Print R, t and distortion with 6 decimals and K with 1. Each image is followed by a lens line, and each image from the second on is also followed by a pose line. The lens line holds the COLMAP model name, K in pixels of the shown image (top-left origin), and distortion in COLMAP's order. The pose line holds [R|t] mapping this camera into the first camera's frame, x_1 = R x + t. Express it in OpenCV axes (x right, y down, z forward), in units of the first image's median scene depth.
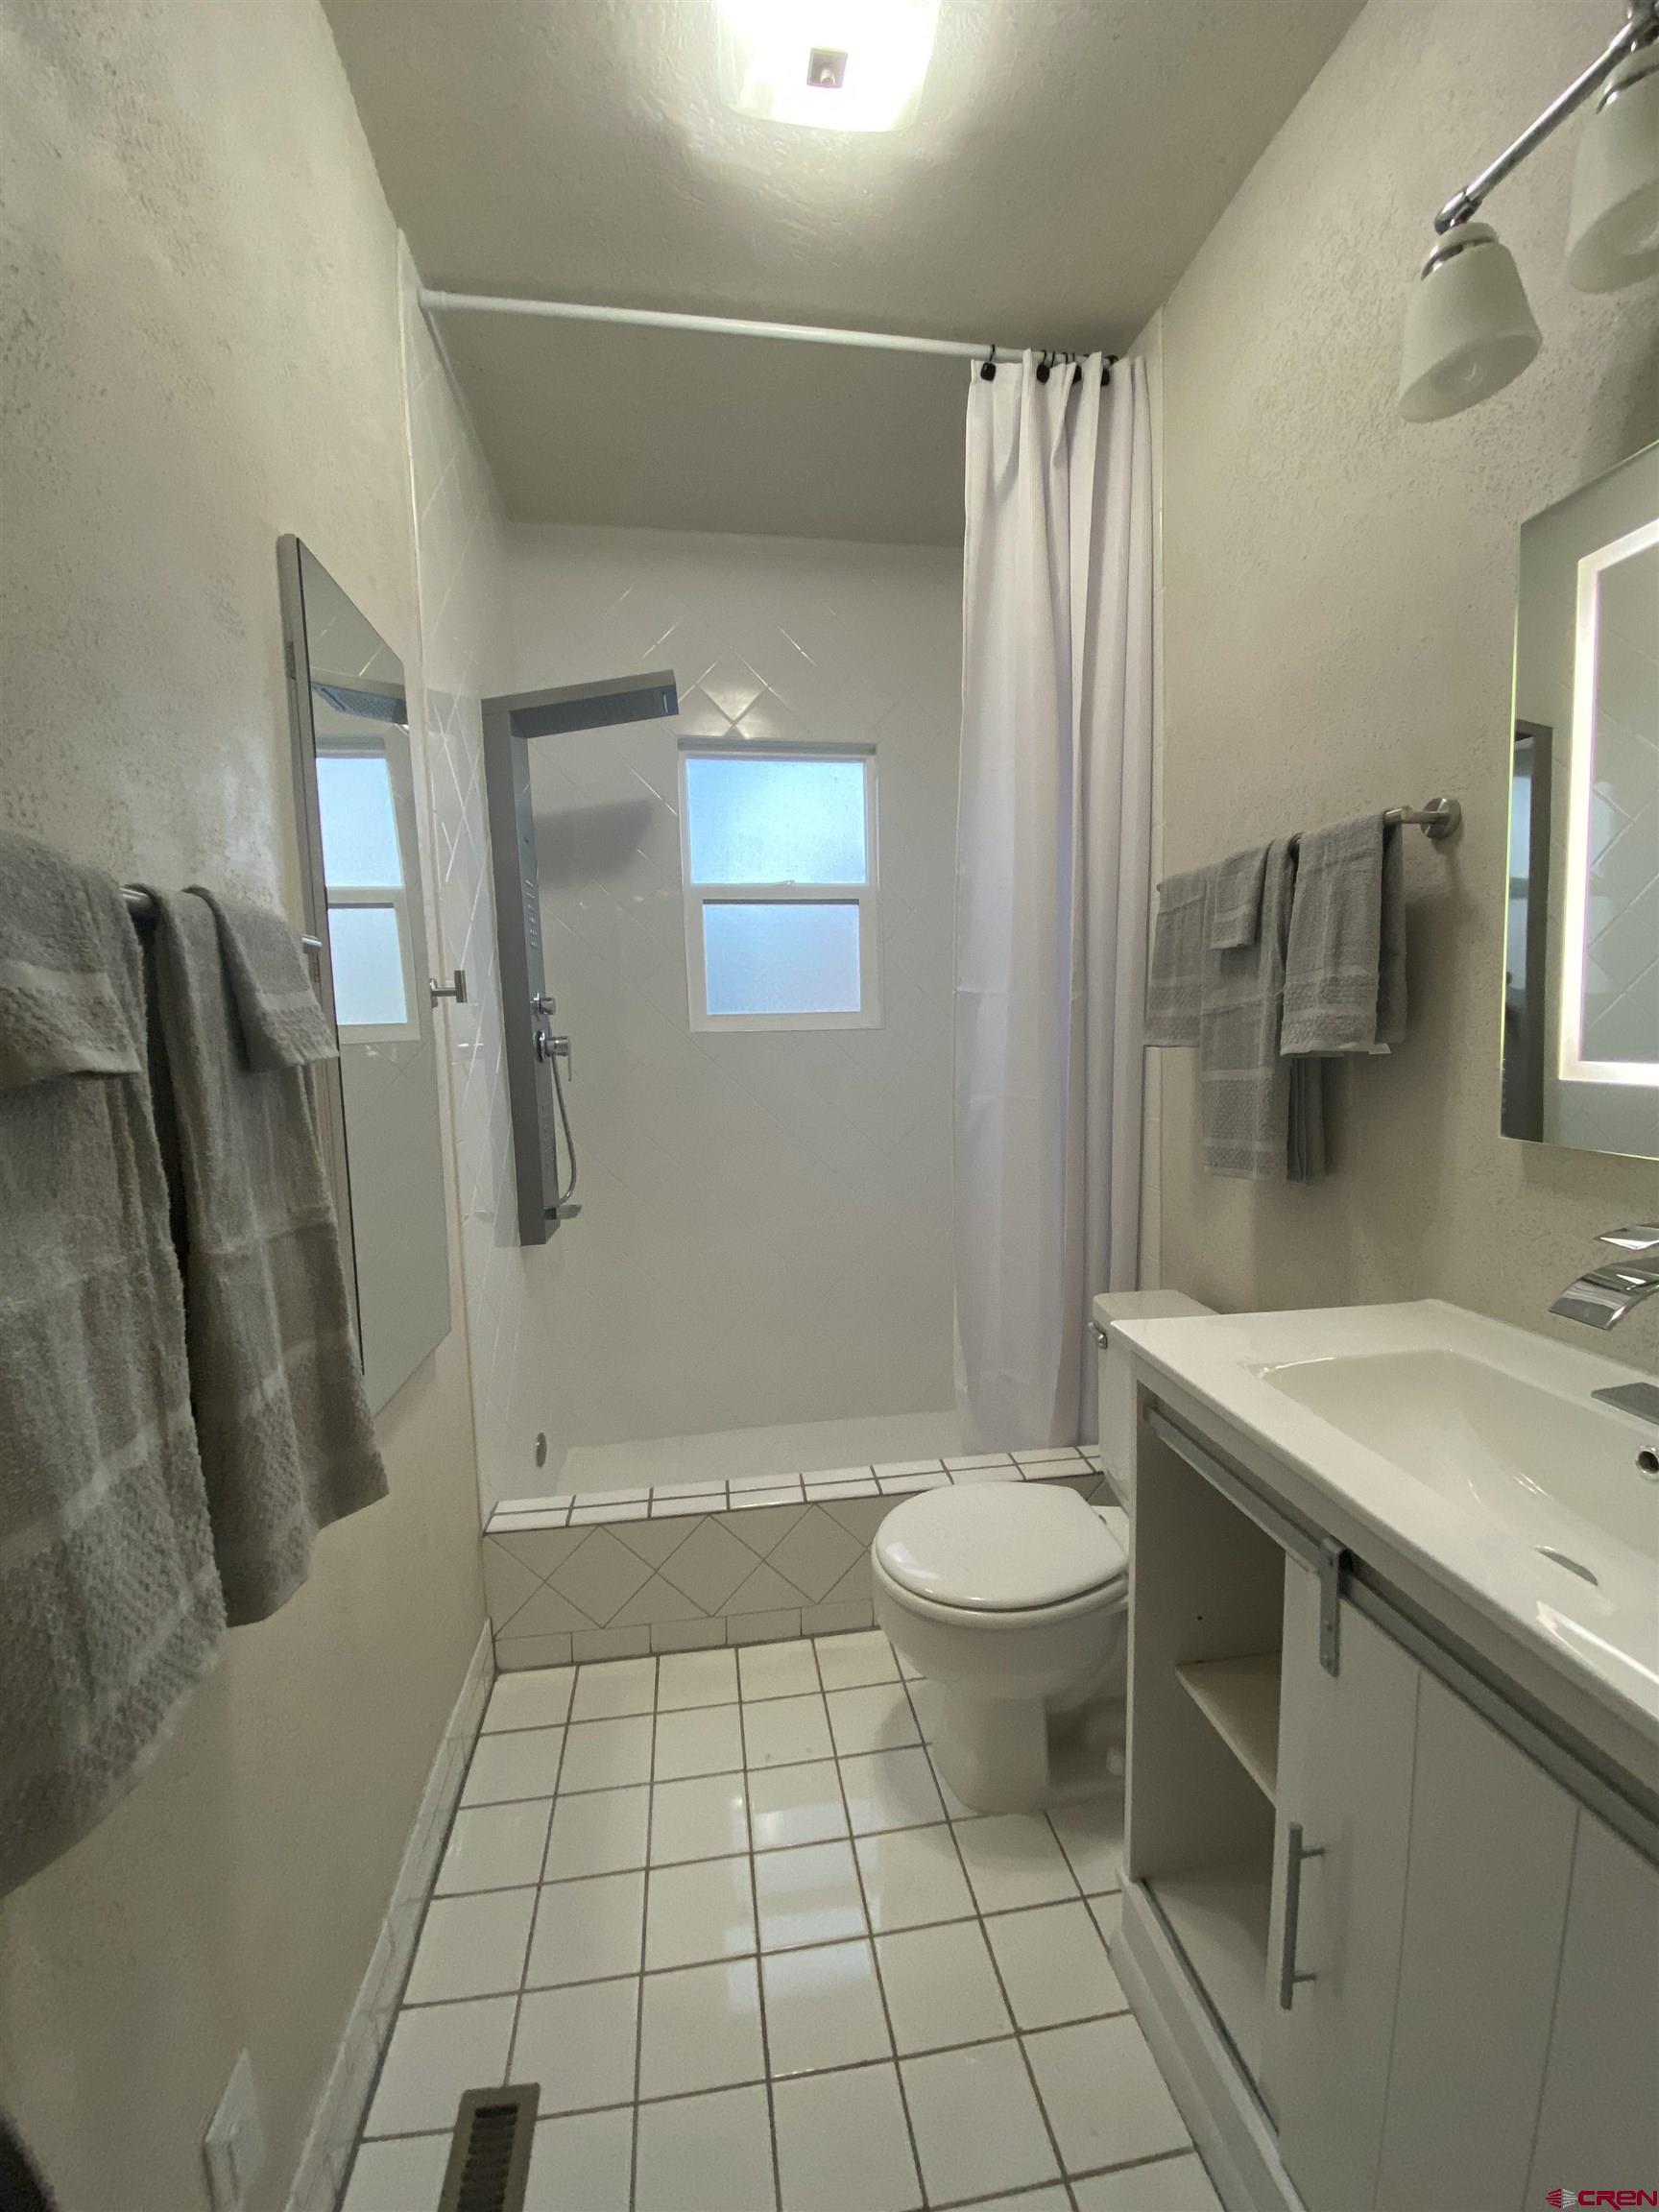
lens RADIAL K [[890.9, 0, 839.2], [0, 890.9, 1107.7], [0, 0, 1]] dist [0.000845, -0.013637]
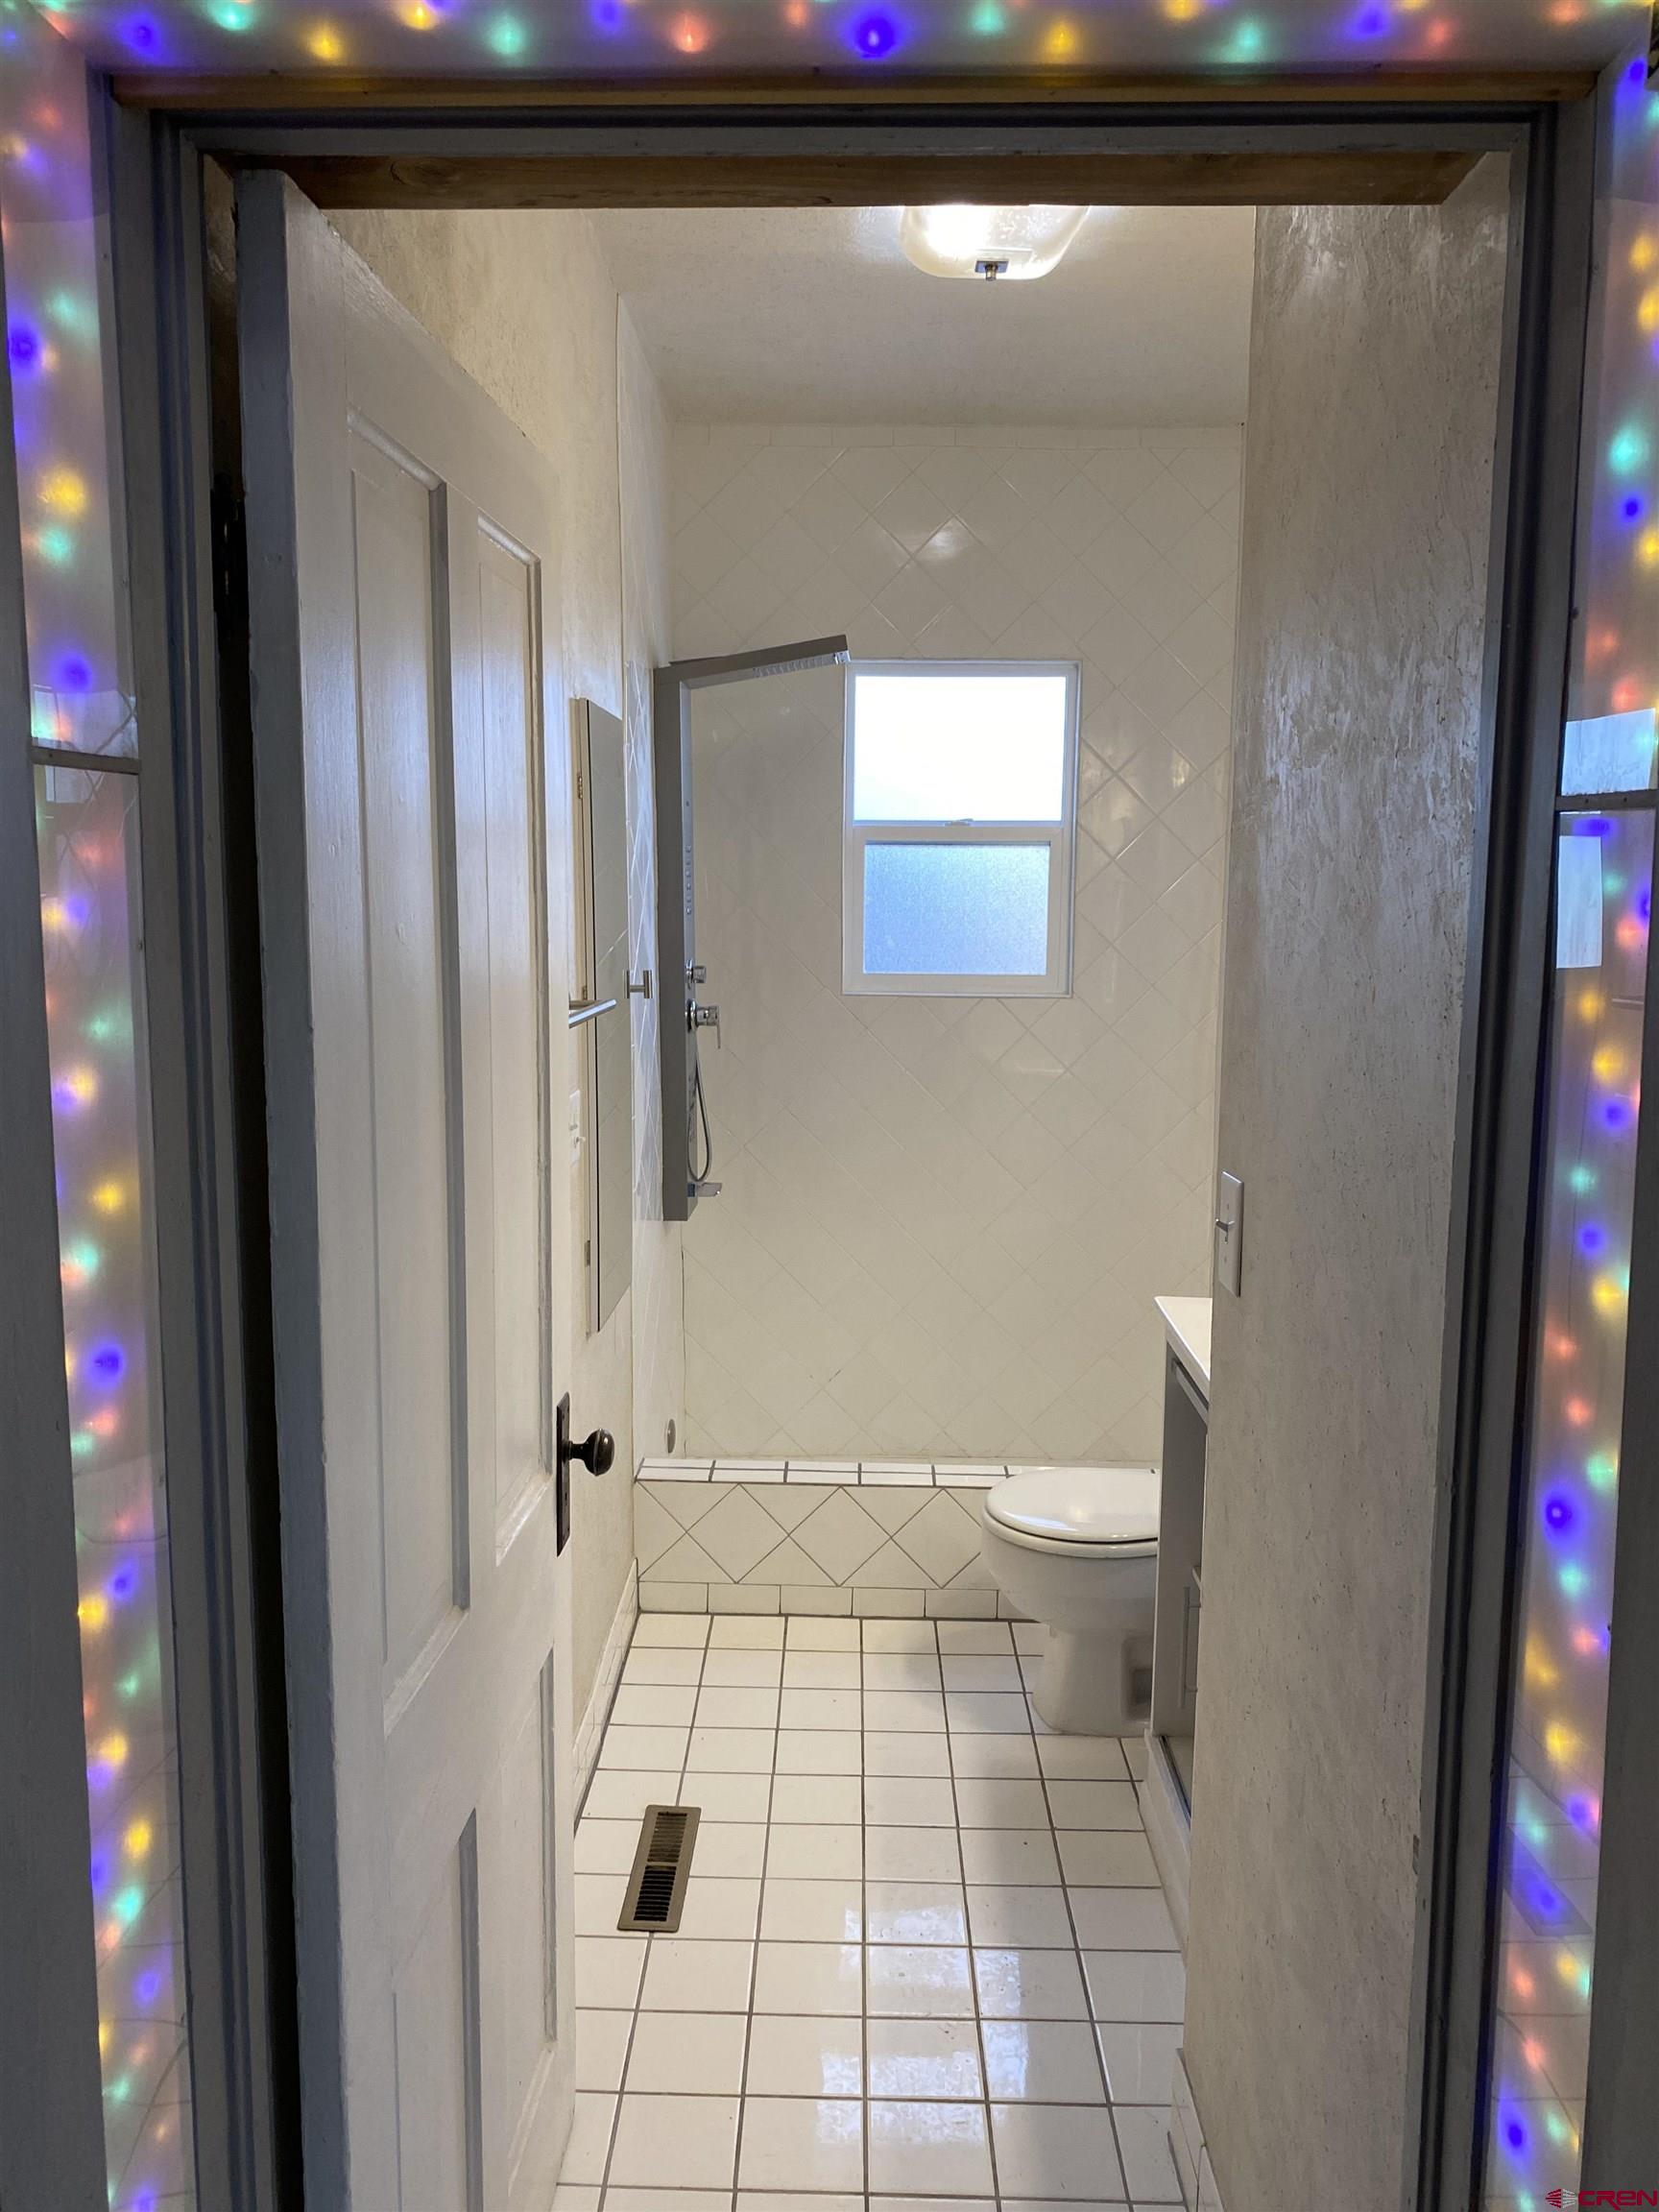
lens RADIAL K [[1684.1, 0, 821.9], [0, 1684.1, 1095.9], [0, 0, 1]] dist [0.001269, 0.000072]
pose [[0.983705, 0.054020, -0.171484, 0.145481], [-0.046569, 0.997800, 0.047184, -0.091343], [0.173656, -0.038429, 0.984056, -0.927901]]
